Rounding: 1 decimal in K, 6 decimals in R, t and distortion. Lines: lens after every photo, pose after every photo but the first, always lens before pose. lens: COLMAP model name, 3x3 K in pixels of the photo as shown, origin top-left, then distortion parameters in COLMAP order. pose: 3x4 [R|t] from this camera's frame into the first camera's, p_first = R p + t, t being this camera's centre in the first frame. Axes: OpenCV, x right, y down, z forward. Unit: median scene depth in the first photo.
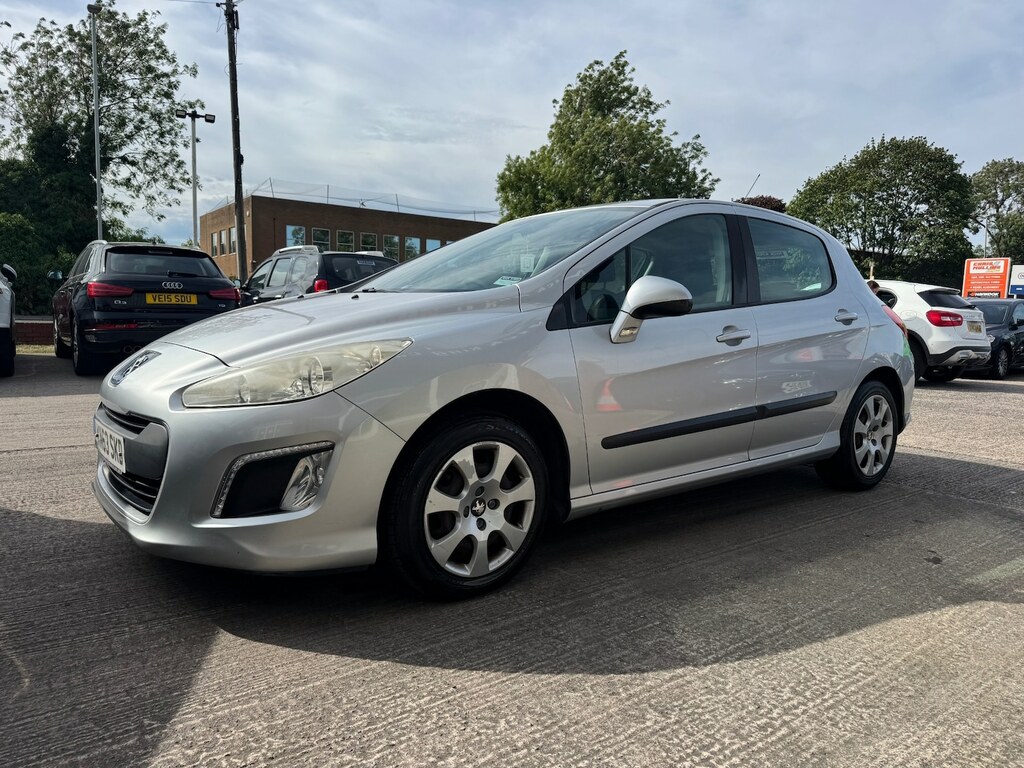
lens RADIAL K [[711.6, 0, 513.2], [0, 711.6, 383.0], [0, 0, 1]] dist [0.003301, -0.002059]
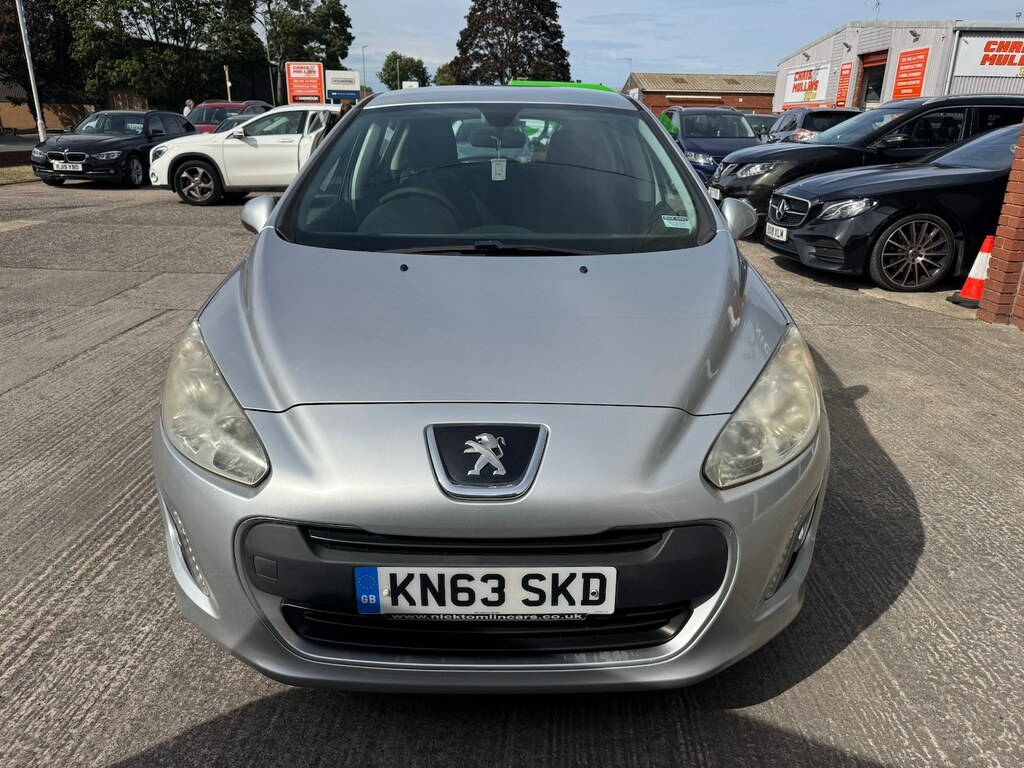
lens RADIAL K [[711.6, 0, 513.0], [0, 711.6, 384.4], [0, 0, 1]] dist [0.003301, -0.002059]
pose [[0.631215, -0.286462, 0.720769, -0.946689], [0.085507, 0.949332, 0.302420, -0.268809], [-0.770880, -0.129261, 0.623727, 0.630245]]
